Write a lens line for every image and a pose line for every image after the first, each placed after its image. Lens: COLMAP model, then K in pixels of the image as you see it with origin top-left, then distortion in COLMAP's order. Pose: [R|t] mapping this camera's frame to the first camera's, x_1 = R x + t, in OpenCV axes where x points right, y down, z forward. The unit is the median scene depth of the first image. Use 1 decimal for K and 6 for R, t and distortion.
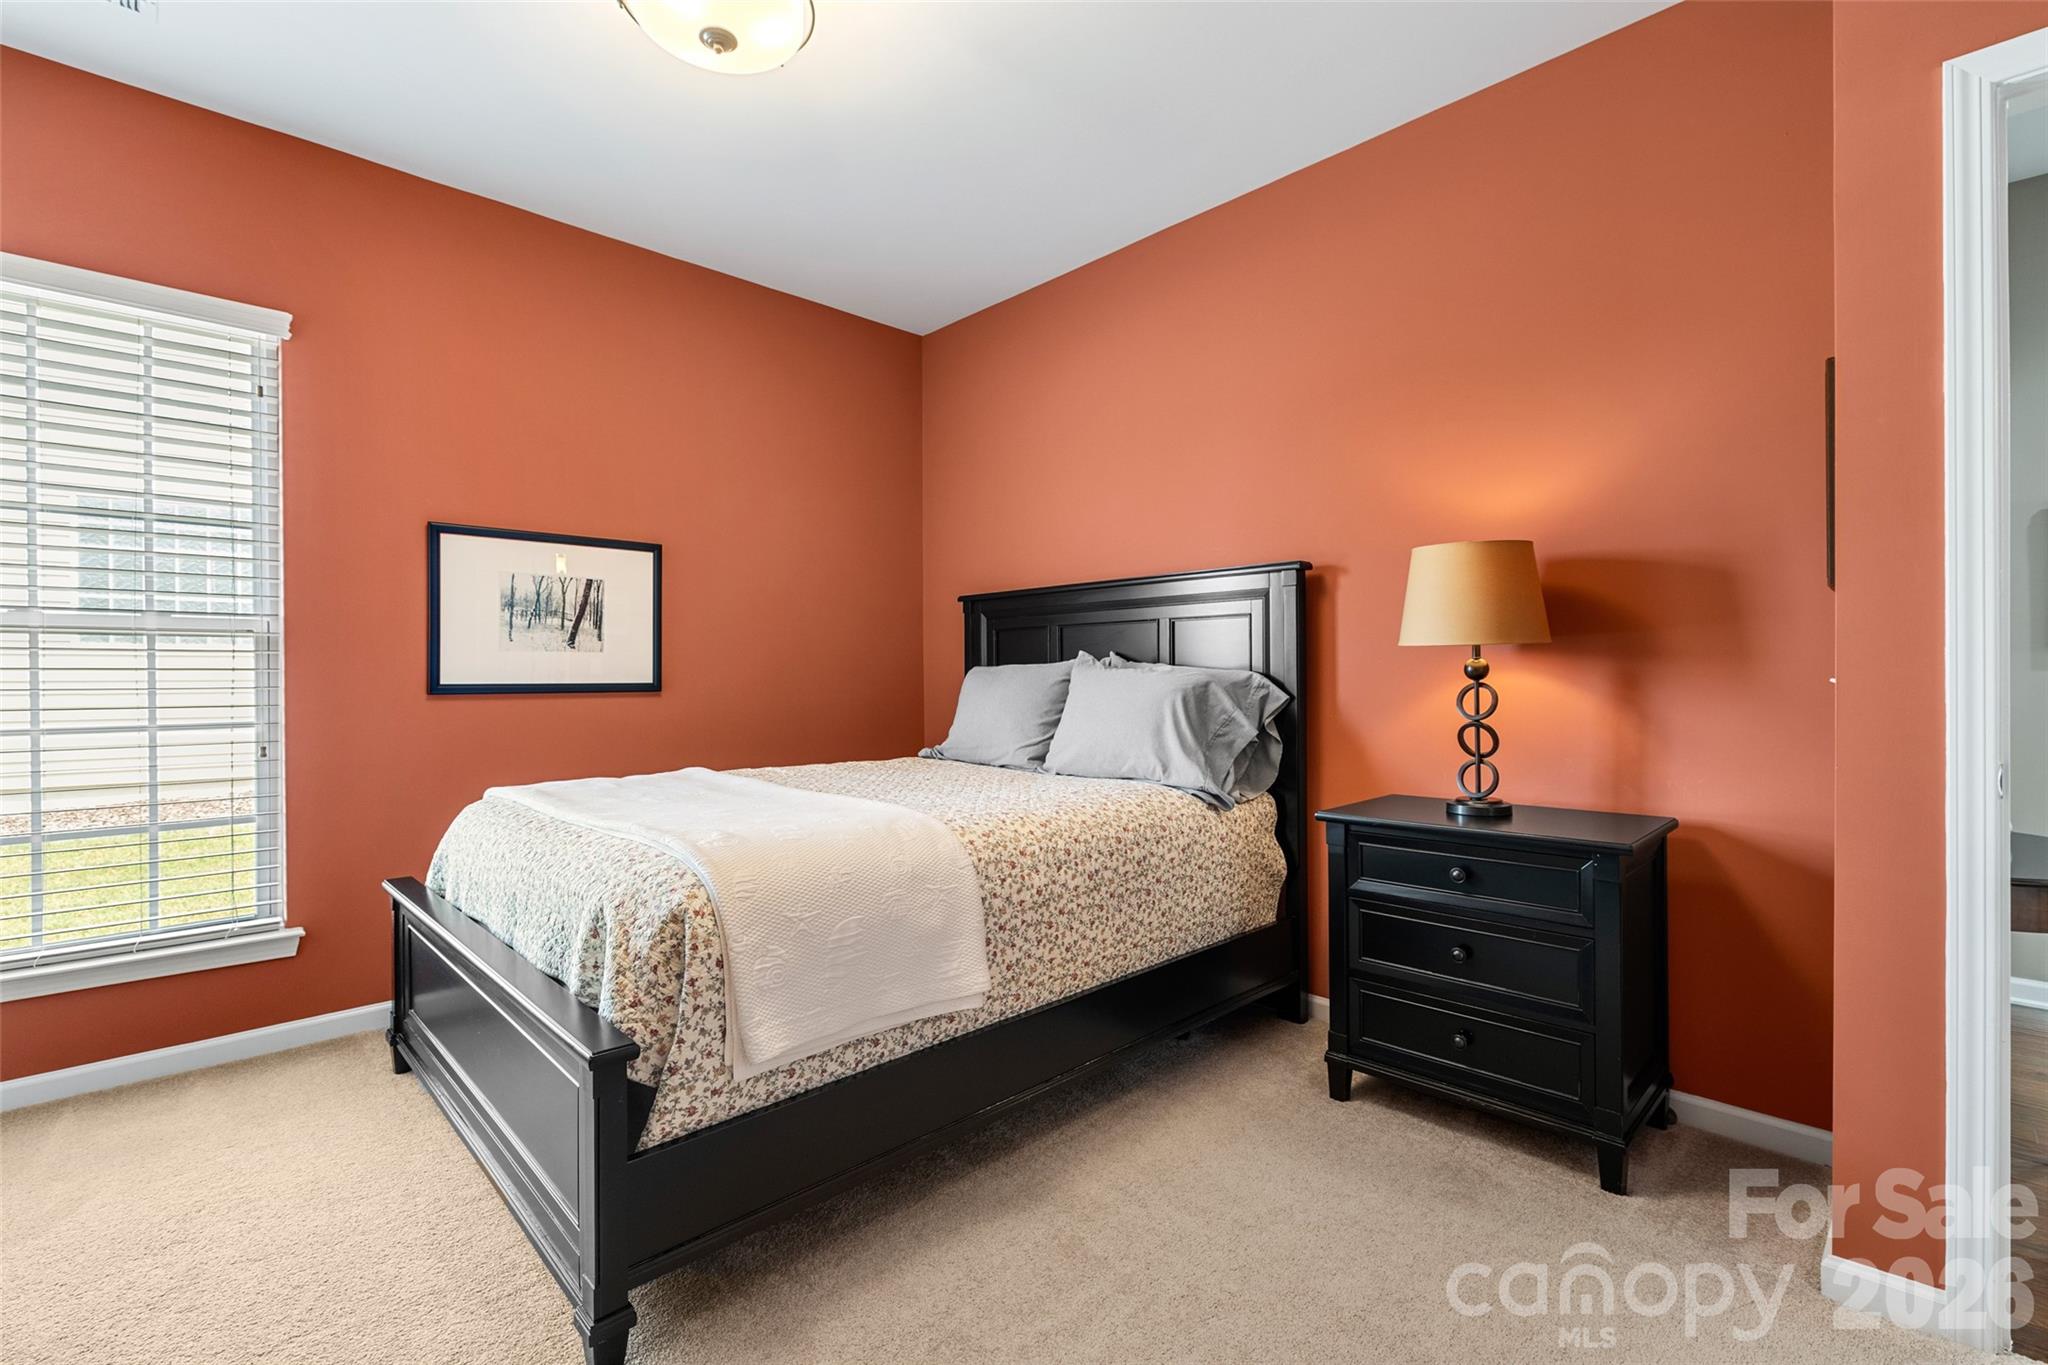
lens RADIAL K [[903.2, 0, 1020.1], [0, 903.2, 680.7], [0, 0, 1]] dist [-0.003361, -0.000161]
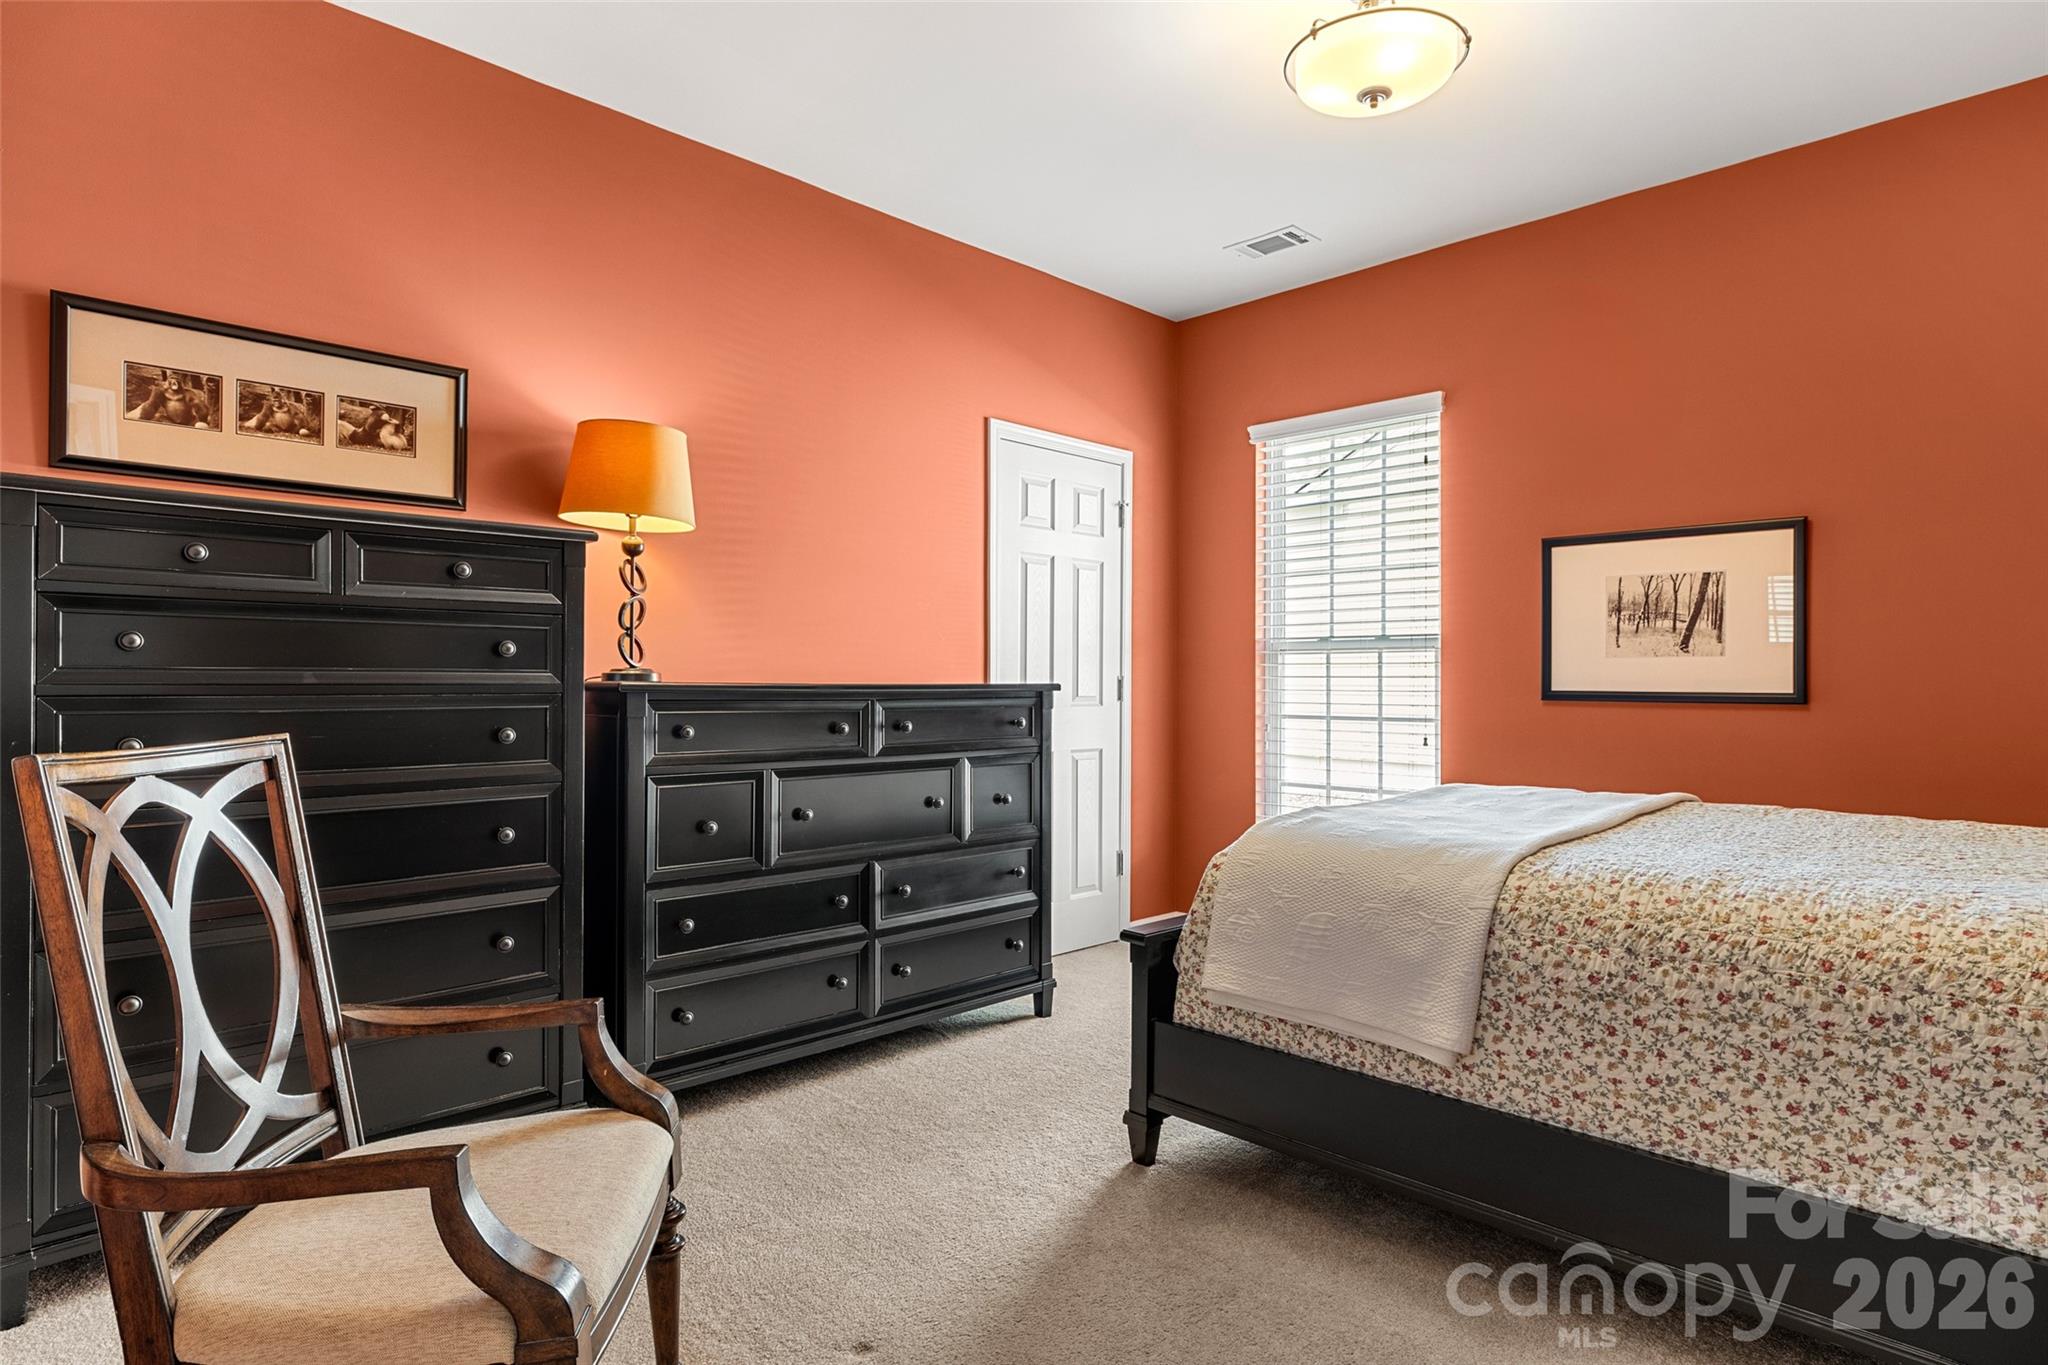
lens RADIAL K [[1108.8, 0, 1024.0], [0, 1108.8, 682.5], [0, 0, 1]] dist [-0.001349, -0.000165]
pose [[0.022674, 0.003831, -0.999736, 0.602859], [-0.010633, 0.999937, 0.003590, -0.003732], [0.999686, 0.010549, 0.022714, 0.338443]]
